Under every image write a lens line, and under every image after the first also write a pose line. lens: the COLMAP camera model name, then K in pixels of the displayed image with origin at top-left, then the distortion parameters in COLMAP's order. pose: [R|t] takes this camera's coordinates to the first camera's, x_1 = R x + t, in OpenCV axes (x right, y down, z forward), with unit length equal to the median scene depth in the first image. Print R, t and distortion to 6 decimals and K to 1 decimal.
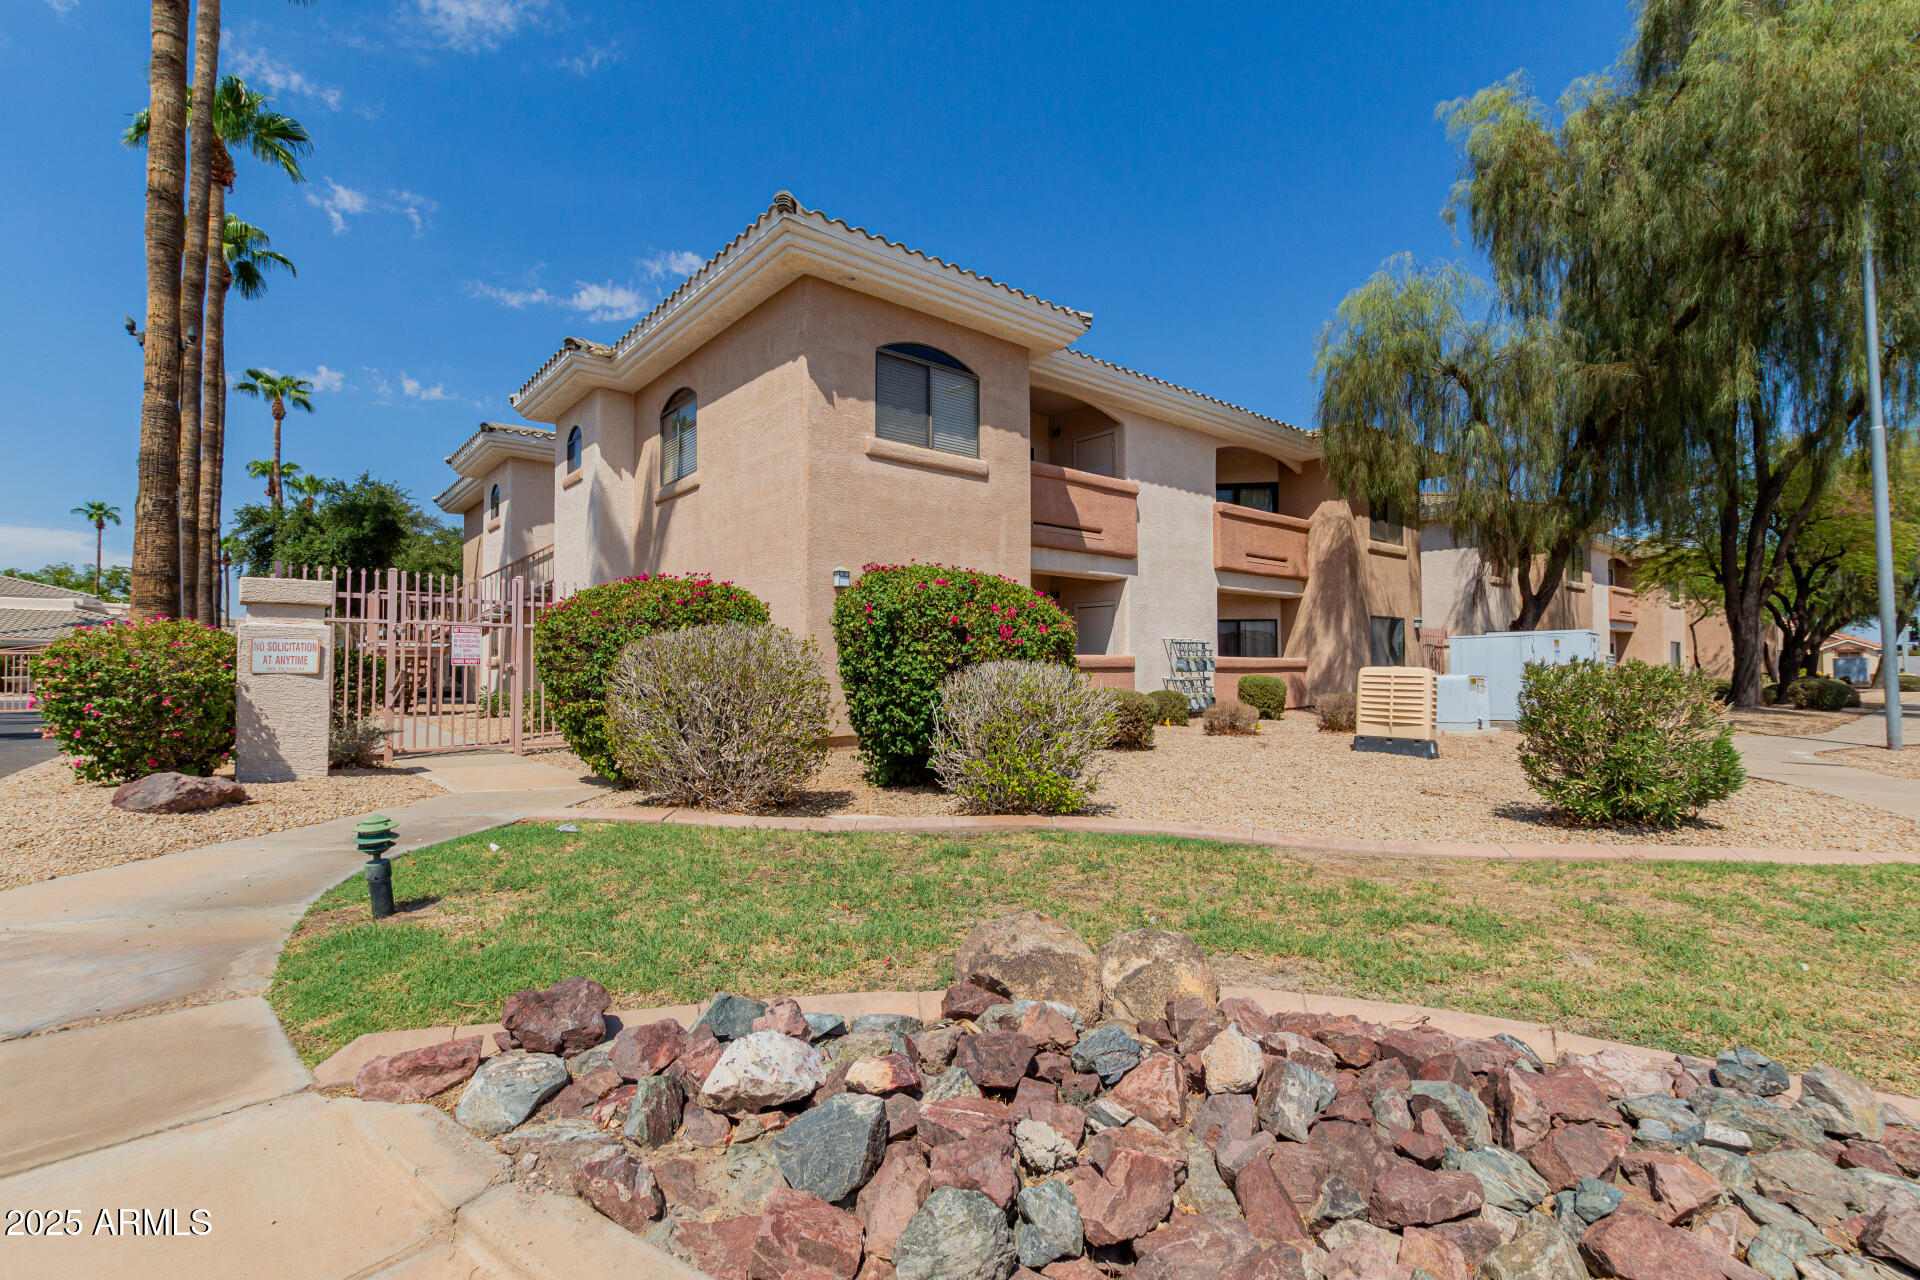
lens RADIAL K [[879.6, 0, 960.0], [0, 879.6, 640.0], [0, 0, 1]] dist [-0.000875, 0.000006]
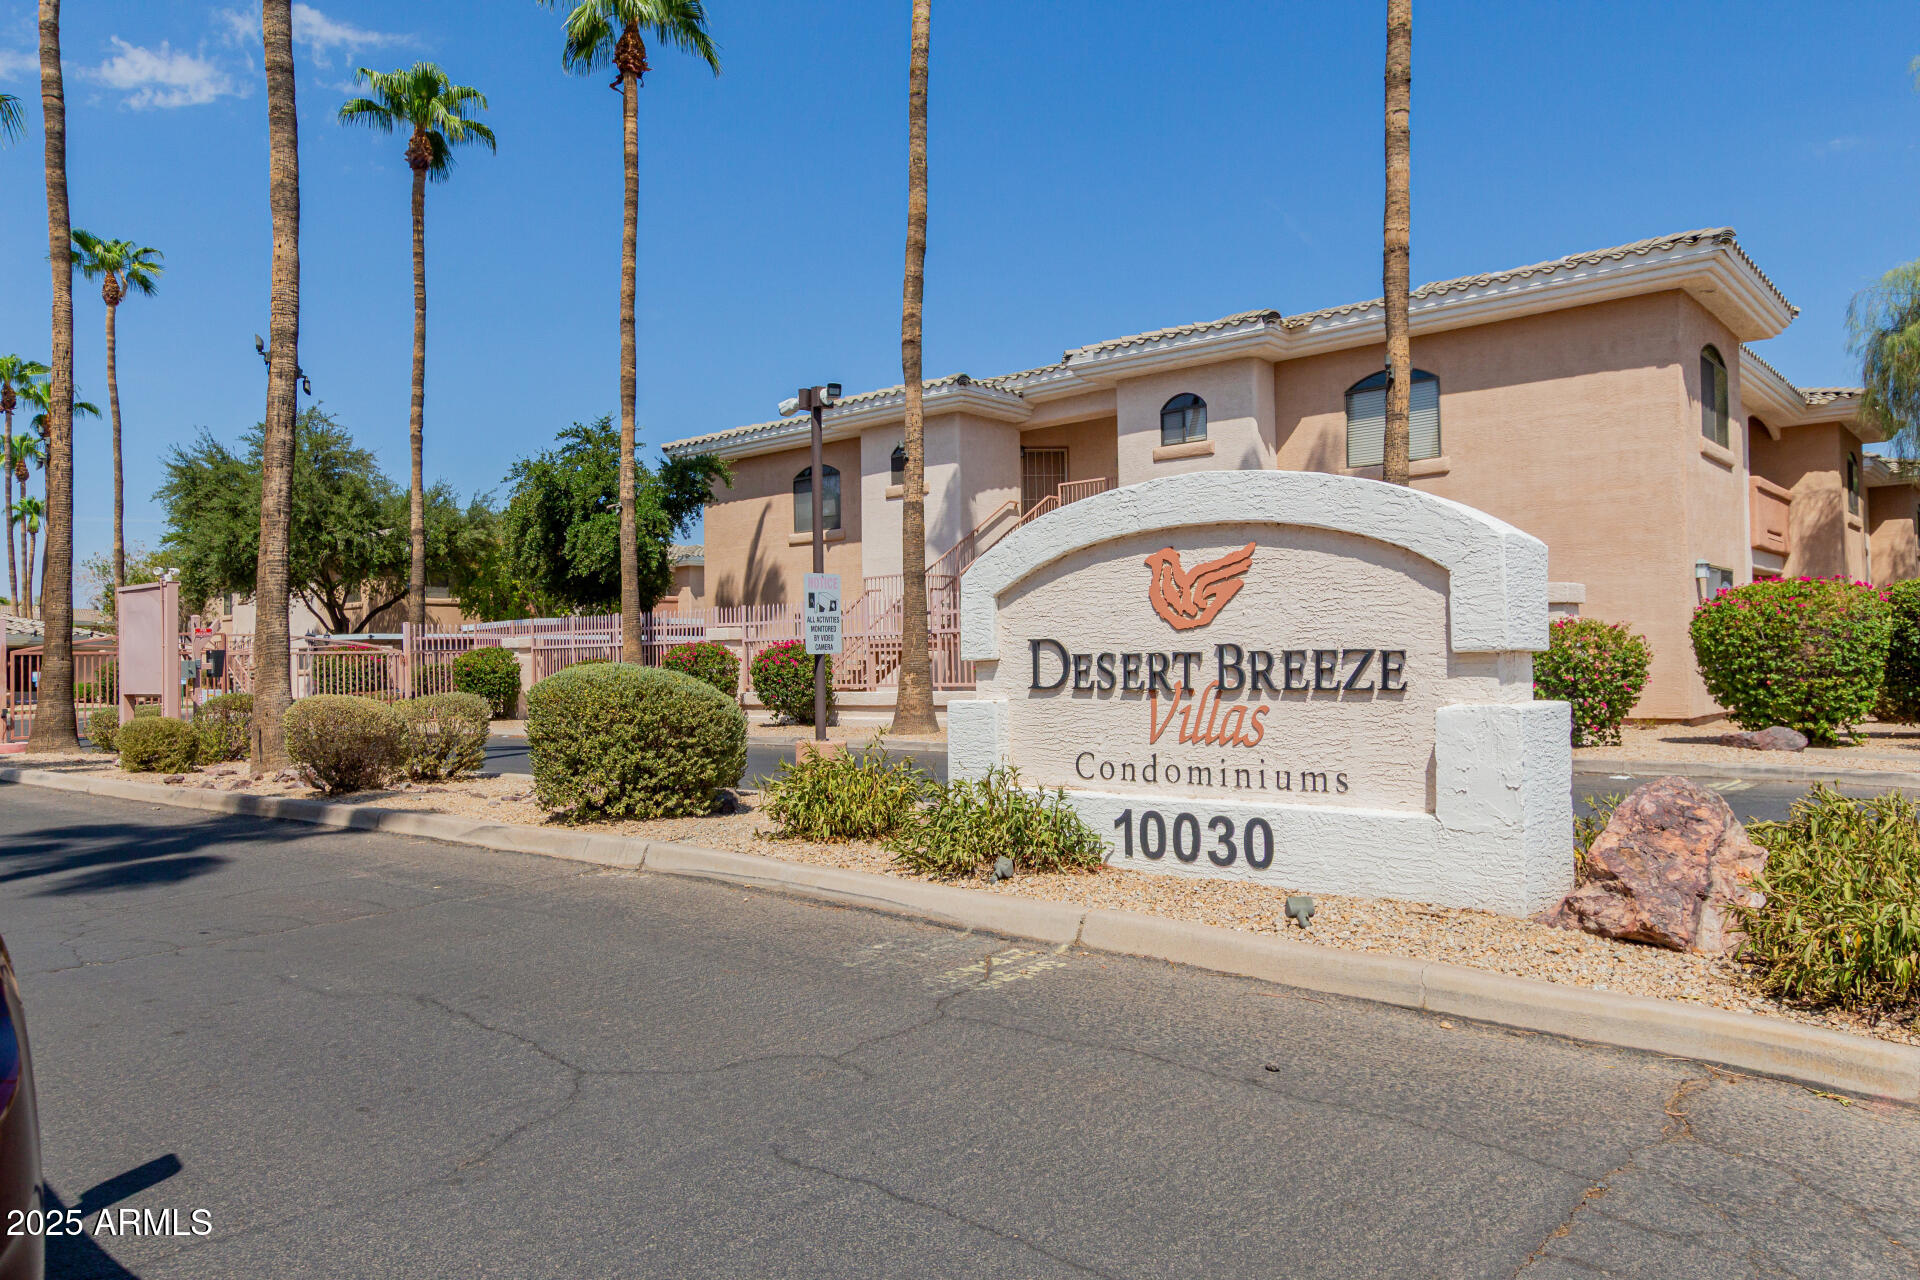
lens RADIAL K [[1302.0, 0, 960.0], [0, 1302.0, 640.0], [0, 0, 1]] dist [-0.010839, -0.002977]
pose [[0.987868, -0.012113, 0.154824, -0.770677], [0.009043, 0.999749, 0.020518, -0.015235], [-0.155033, -0.018869, 0.987729, -0.263475]]
